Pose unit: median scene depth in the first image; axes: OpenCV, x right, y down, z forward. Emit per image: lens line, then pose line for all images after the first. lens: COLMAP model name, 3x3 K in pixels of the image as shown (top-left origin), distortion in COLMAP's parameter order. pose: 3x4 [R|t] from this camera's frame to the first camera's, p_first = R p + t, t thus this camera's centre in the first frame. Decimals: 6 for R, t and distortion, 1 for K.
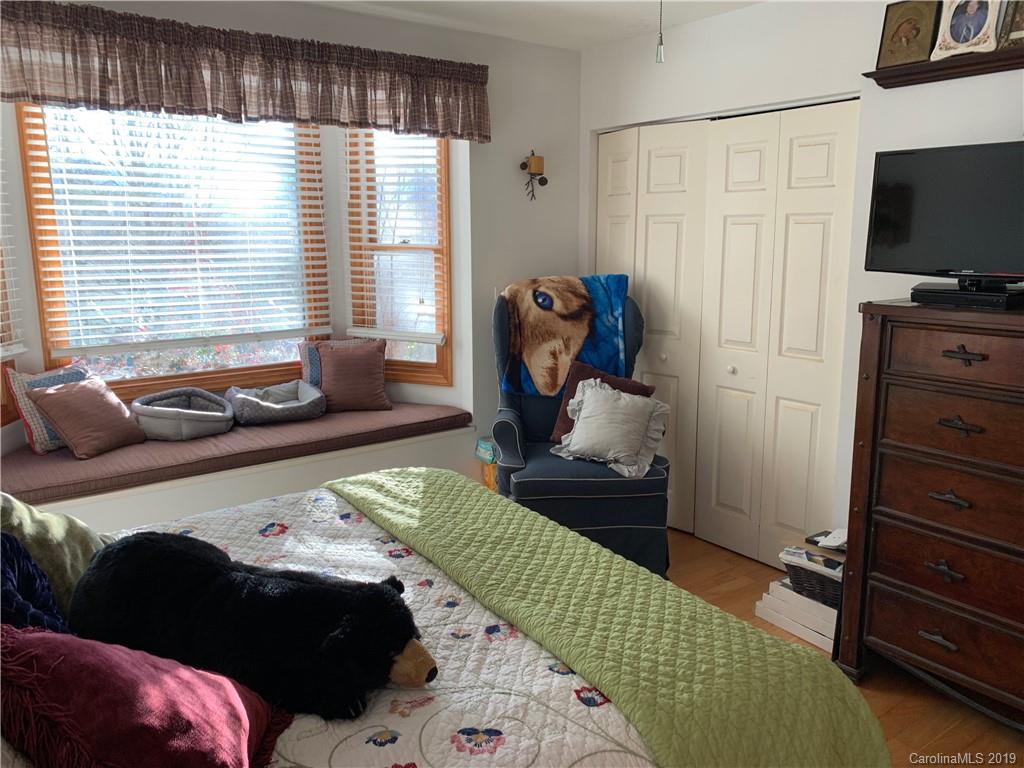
lens RADIAL K [[782.5, 0, 512.4], [0, 782.5, 380.9], [0, 0, 1]] dist [-0.000905, -0.002121]
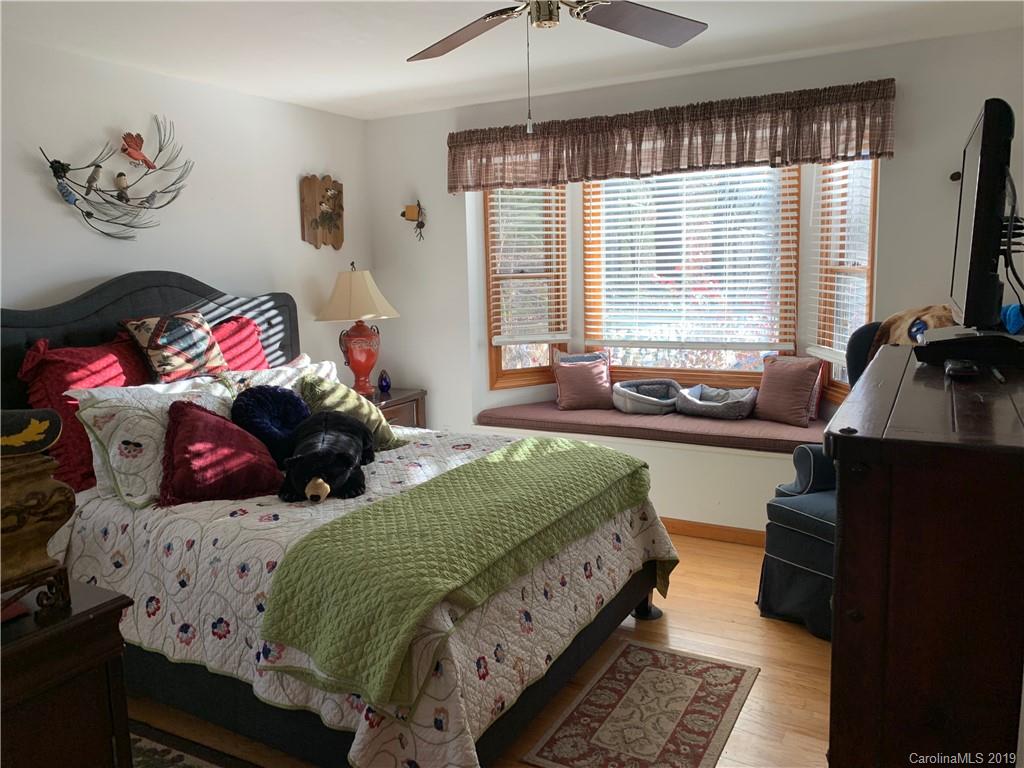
lens RADIAL K [[794.3, 0, 515.4], [0, 794.3, 373.3], [0, 0, 1]] dist [0.002049, -0.003642]
pose [[0.392625, 0.114721, -0.912515, 0.708579], [-0.149635, 0.986938, 0.059695, -0.042788], [0.907444, 0.113107, 0.404663, 0.248496]]
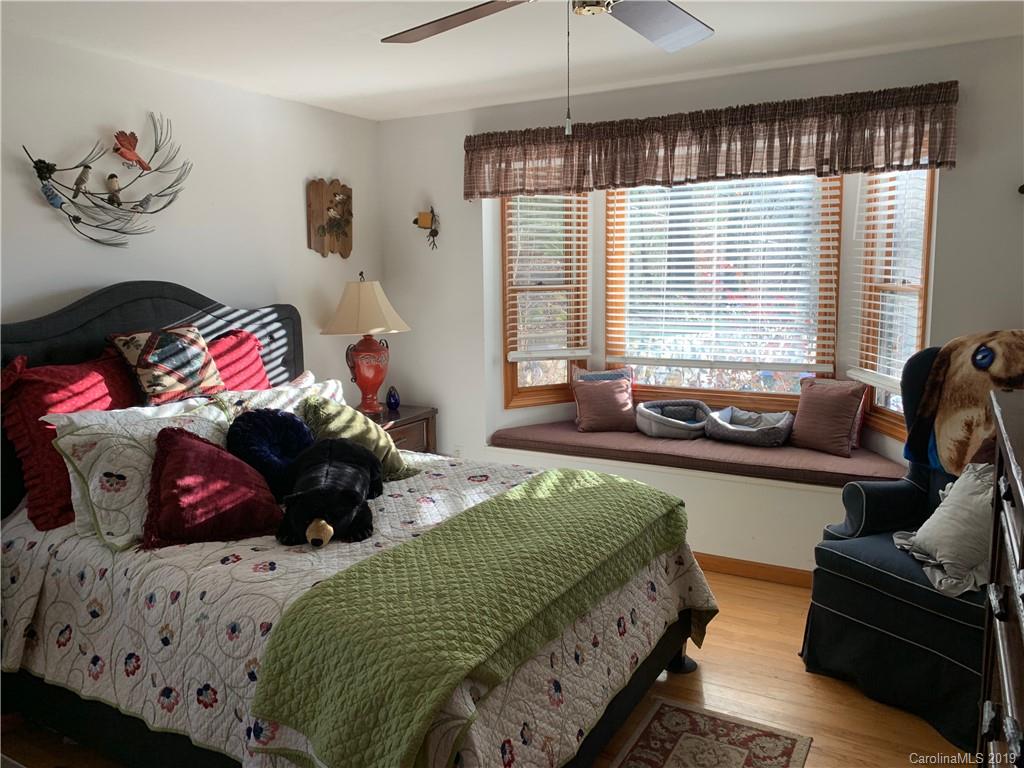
lens RADIAL K [[794.3, 0, 515.4], [0, 794.3, 373.3], [0, 0, 1]] dist [0.002049, -0.003642]
pose [[0.385476, 0.114847, -0.915542, 0.622155], [-0.162211, 0.985206, 0.055289, -0.057380], [0.908348, 0.127199, 0.398403, 0.261240]]
